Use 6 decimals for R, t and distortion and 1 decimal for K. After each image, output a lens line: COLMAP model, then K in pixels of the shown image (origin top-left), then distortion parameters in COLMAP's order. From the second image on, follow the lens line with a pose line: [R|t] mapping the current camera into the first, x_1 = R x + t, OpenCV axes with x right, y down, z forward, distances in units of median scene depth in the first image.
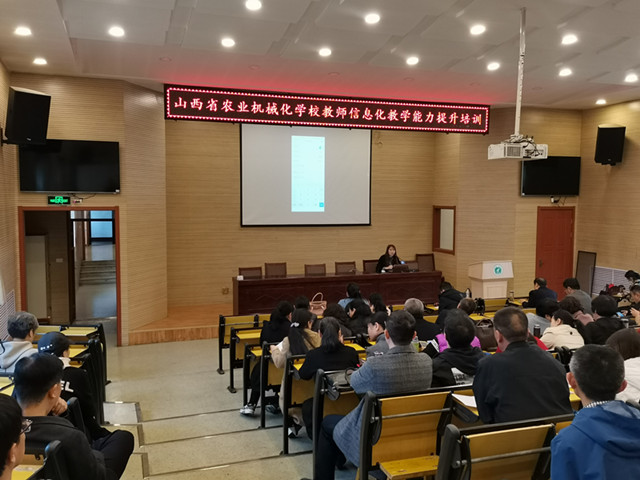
lens RADIAL K [[578.5, 0, 302.8], [0, 578.5, 240.6], [0, 0, 1]] dist [0.066932, -0.094473]
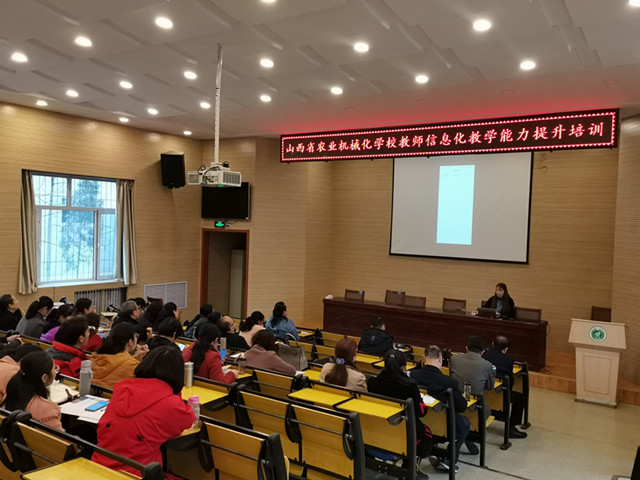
lens RADIAL K [[578.5, 0, 302.8], [0, 578.5, 240.6], [0, 0, 1]] dist [0.066932, -0.094473]
pose [[0.583895, 0.039700, -0.810858, 0.713343], [-0.089076, 0.995906, -0.015383, -0.021117], [0.806928, 0.081210, 0.585041, 0.273601]]
